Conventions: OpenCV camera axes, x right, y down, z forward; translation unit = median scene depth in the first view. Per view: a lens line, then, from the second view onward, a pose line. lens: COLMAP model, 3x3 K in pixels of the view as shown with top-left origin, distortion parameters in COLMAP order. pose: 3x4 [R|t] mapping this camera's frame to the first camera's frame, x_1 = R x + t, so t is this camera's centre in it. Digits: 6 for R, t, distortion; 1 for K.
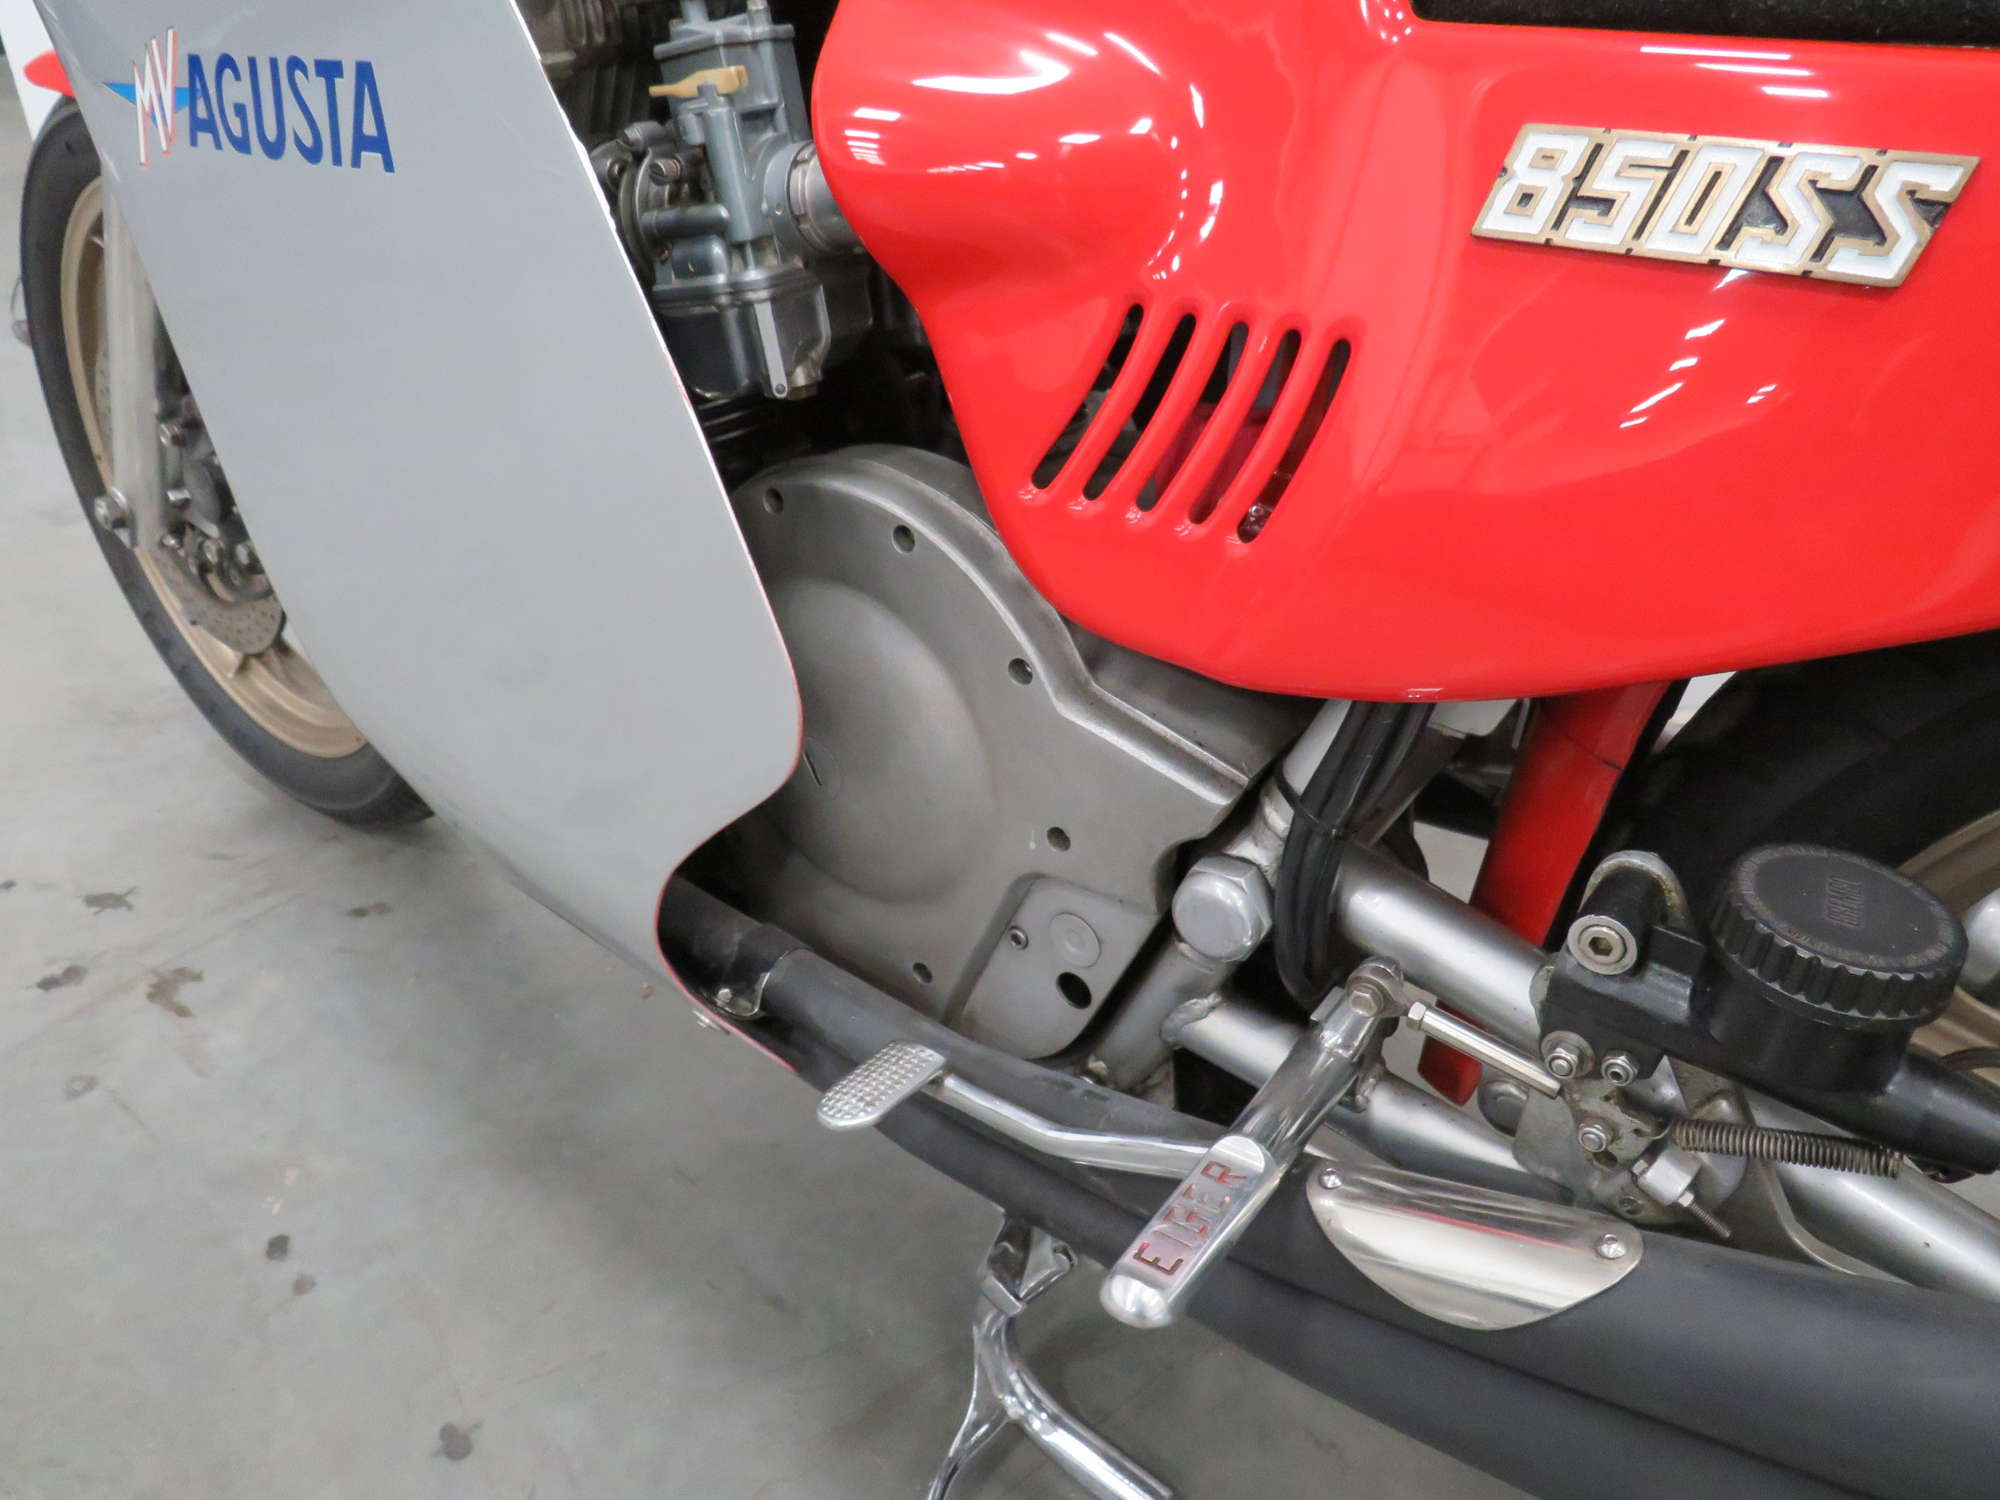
lens RADIAL K [[1423.1, 0, 973.9], [0, 1423.1, 753.7], [0, 0, 1]] dist [-0.045083, 0.025469]
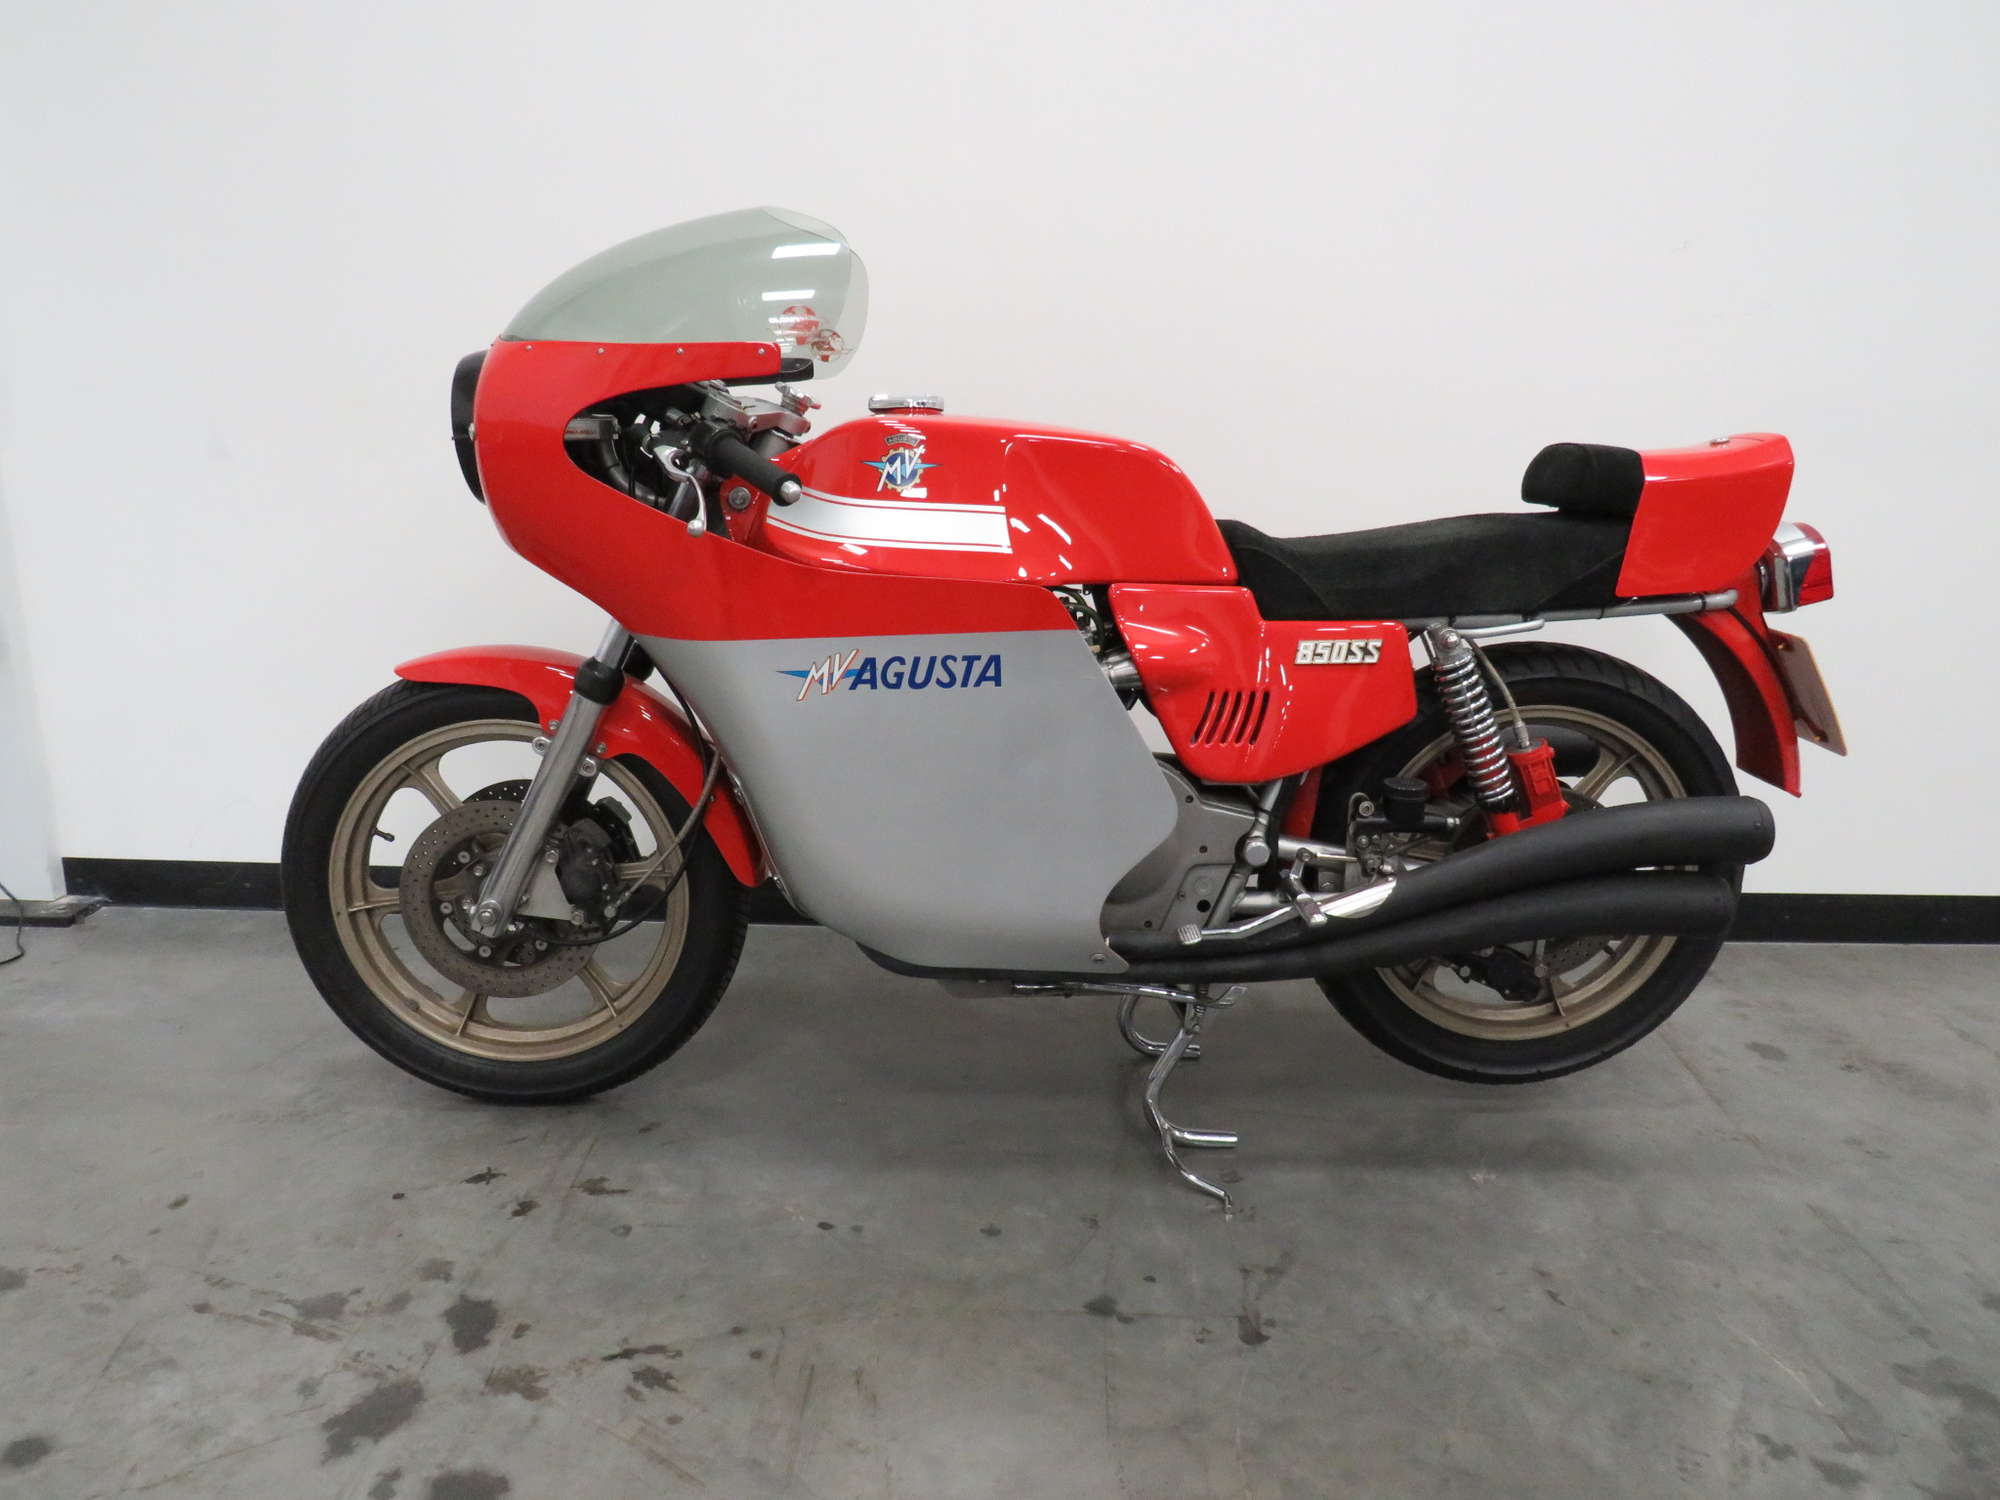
lens RADIAL K [[1455.4, 0, 997.8], [0, 1455.4, 754.1], [0, 0, 1]] dist [-0.044862, 0.008005]
pose [[0.775432, -0.155980, 0.611863, -2.461690], [0.324027, 0.929989, -0.173570, 0.299692], [-0.541952, 0.332852, 0.771685, -1.487948]]
